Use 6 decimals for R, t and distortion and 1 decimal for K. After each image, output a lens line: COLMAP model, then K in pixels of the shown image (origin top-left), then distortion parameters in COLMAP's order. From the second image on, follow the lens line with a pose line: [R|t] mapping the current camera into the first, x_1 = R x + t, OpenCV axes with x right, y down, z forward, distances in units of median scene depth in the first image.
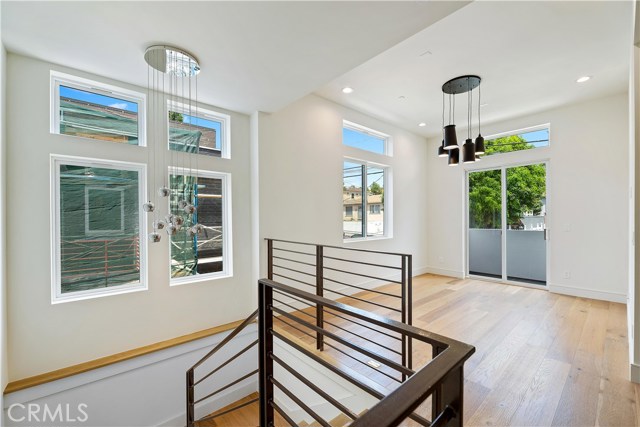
lens RADIAL K [[266.5, 0, 319.2], [0, 266.5, 213.6], [0, 0, 1]] dist [-0.000574, -0.001662]
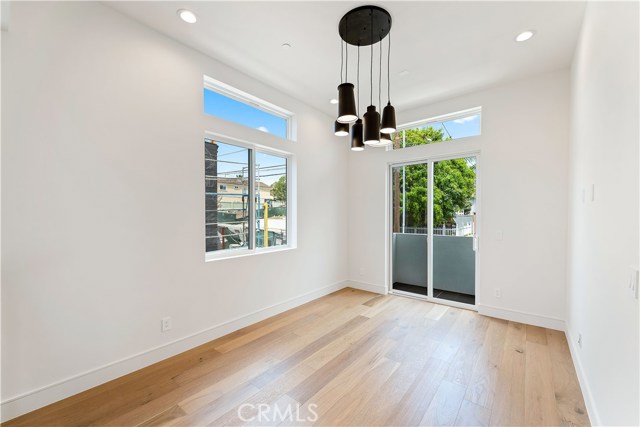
lens RADIAL K [[259.7, 0, 318.7], [0, 259.7, 212.6], [0, 0, 1]] dist [0.004162, -0.003178]
pose [[0.986193, 0.004837, 0.165530, 0.226388], [-0.005765, 0.999970, 0.005124, -0.015773], [-0.165500, -0.006008, 0.986191, 0.270835]]
